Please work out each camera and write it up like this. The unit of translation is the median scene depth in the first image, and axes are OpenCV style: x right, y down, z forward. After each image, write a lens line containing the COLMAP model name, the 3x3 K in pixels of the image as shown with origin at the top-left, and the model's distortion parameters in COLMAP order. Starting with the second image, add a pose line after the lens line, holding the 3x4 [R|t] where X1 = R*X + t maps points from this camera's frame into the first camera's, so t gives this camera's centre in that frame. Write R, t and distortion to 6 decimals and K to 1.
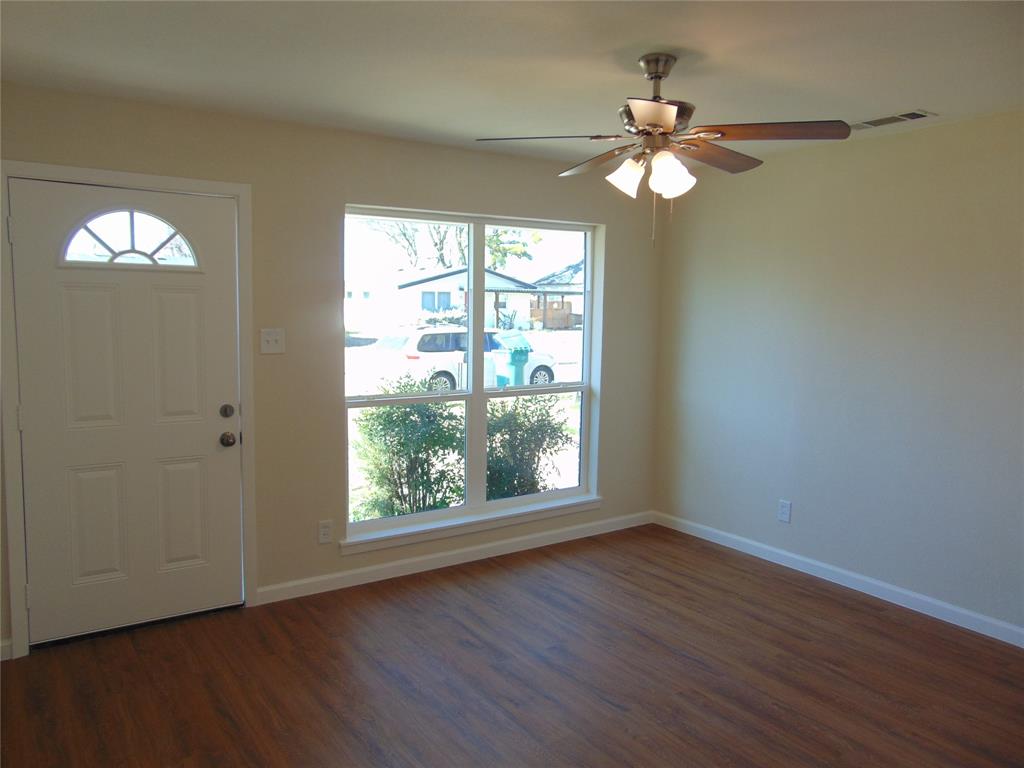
lens RADIAL K [[773.9, 0, 514.2], [0, 773.9, 376.8], [0, 0, 1]] dist [0.003933, 0.005955]
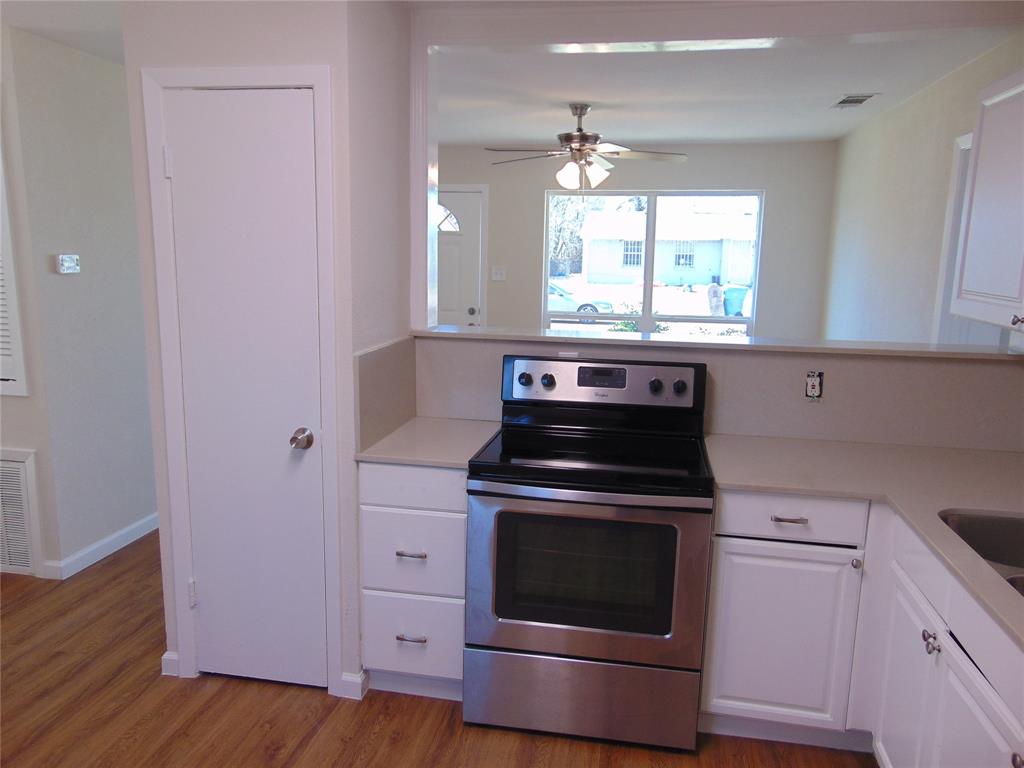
lens RADIAL K [[753.5, 0, 512.0], [0, 753.5, 384.0], [0, 0, 1]] dist [-0.035692, 0.048948]
pose [[0.732510, 0.118039, -0.670444, 0.922963], [-0.067174, 0.992579, 0.101363, 0.028439], [0.677434, -0.029213, 0.735003, -0.244894]]
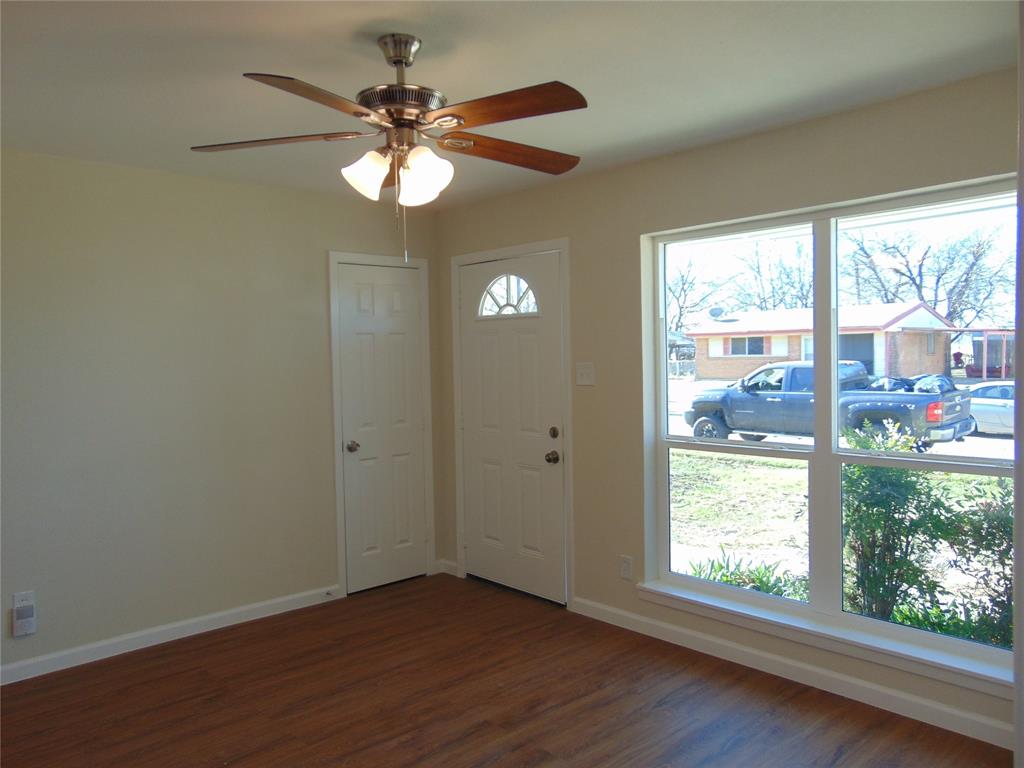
lens RADIAL K [[753.5, 0, 512.0], [0, 753.5, 384.0], [0, 0, 1]] dist [-0.035692, 0.048948]
pose [[0.150896, 0.017100, -0.988402, 0.763967], [-0.078946, 0.996865, 0.005194, -0.030648], [0.985392, 0.077246, 0.151773, 0.776594]]
